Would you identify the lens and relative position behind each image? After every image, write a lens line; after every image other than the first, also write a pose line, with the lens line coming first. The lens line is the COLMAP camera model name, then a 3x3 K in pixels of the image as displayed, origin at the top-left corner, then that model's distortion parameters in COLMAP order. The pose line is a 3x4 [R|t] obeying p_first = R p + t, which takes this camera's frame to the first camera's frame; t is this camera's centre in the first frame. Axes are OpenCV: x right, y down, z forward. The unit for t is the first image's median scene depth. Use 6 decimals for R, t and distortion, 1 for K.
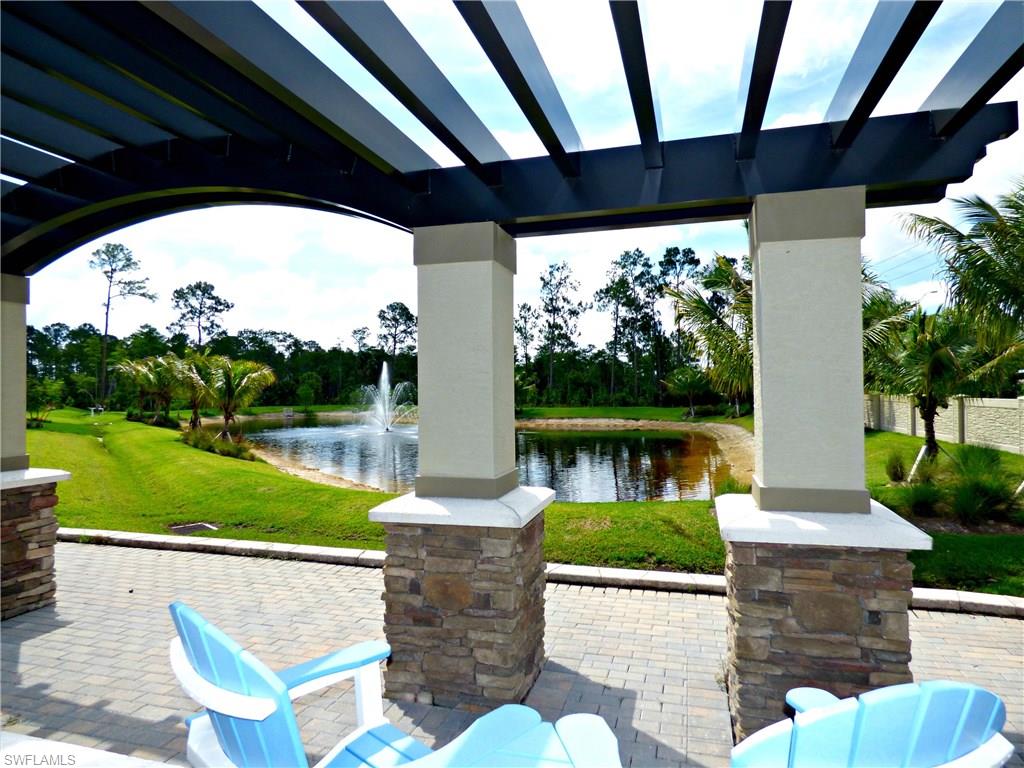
lens RADIAL K [[638.5, 0, 511.0], [0, 638.5, 381.3], [0, 0, 1]] dist [-0.004257, -0.009397]
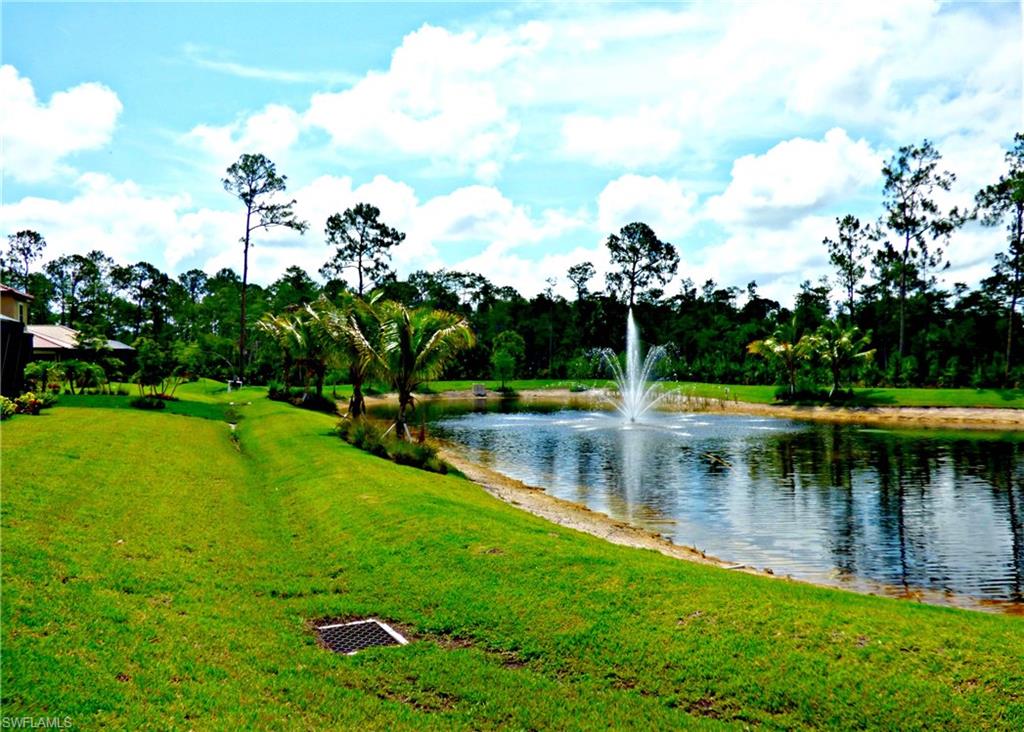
lens RADIAL K [[937.0, 0, 484.9], [0, 937.0, 385.2], [0, 0, 1]] dist [-0.069975, 0.000000]
pose [[0.948598, 0.012952, -0.316217, -0.033475], [0.000508, 0.999099, 0.042446, 0.001388], [0.316482, -0.040425, 0.947737, 0.065590]]
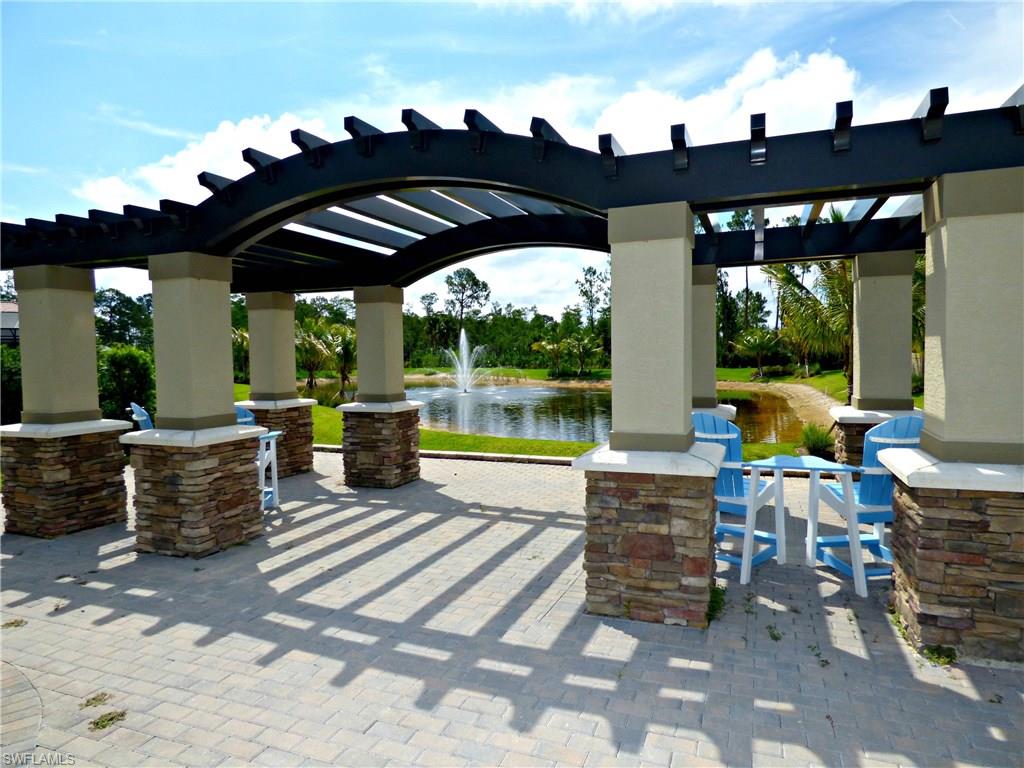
lens RADIAL K [[638.5, 0, 505.0], [0, 638.5, 383.6], [0, 0, 1]] dist [-0.004257, -0.009397]
pose [[0.995367, -0.004017, -0.096063, -0.020925], [0.009968, 0.998054, 0.061558, -0.000731], [0.095629, -0.062231, 0.993470, -0.044198]]
